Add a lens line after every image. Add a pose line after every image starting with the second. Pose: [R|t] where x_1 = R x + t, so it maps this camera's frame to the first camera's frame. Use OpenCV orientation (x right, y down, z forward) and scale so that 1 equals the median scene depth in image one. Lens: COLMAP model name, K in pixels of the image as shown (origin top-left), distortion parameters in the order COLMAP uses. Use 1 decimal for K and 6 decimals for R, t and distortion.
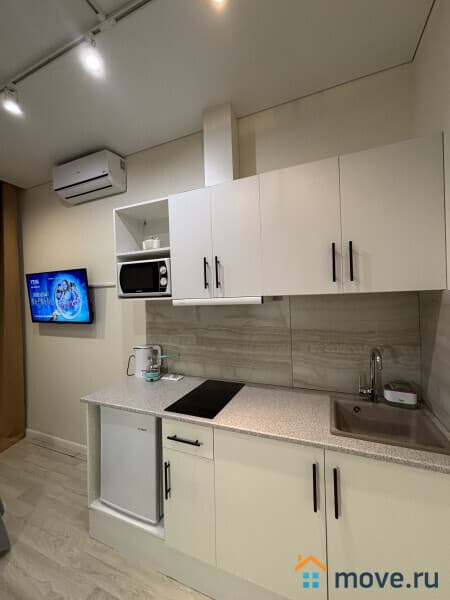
lens RADIAL K [[245.5, 0, 225.0], [0, 245.5, 300.0], [0, 0, 1]] dist [0.002754, 0.000647]
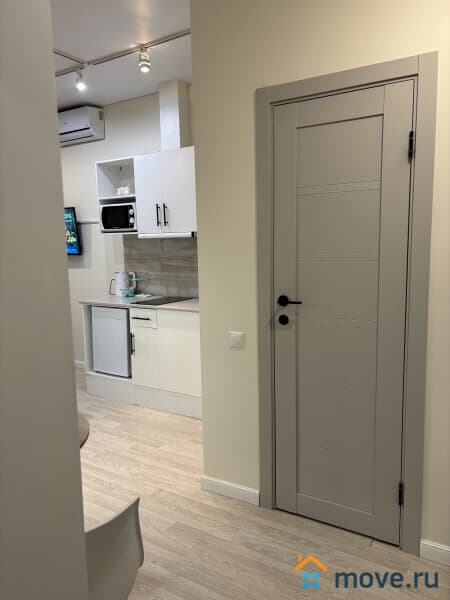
lens RADIAL K [[451.1, 0, 226.2], [0, 451.1, 314.2], [0, 0, 1]] dist [0.005022, -0.001173]
pose [[0.988669, 0.033307, -0.146370, 0.640658], [-0.010018, 0.987539, 0.157056, 0.039682], [0.149777, -0.153810, 0.976683, -1.425438]]
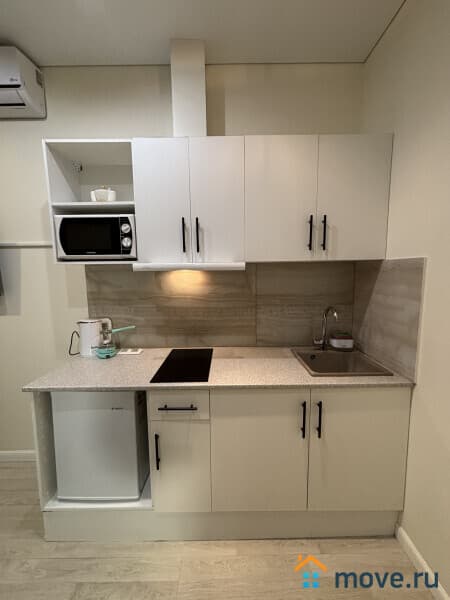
lens RADIAL K [[245.5, 0, 225.0], [0, 245.5, 300.0], [0, 0, 1]] dist [0.002754, 0.000647]
pose [[0.921797, -0.027496, 0.386697, -0.266711], [-0.013511, 0.994597, 0.102928, 0.031717], [-0.387437, -0.100103, 0.916445, 0.057484]]
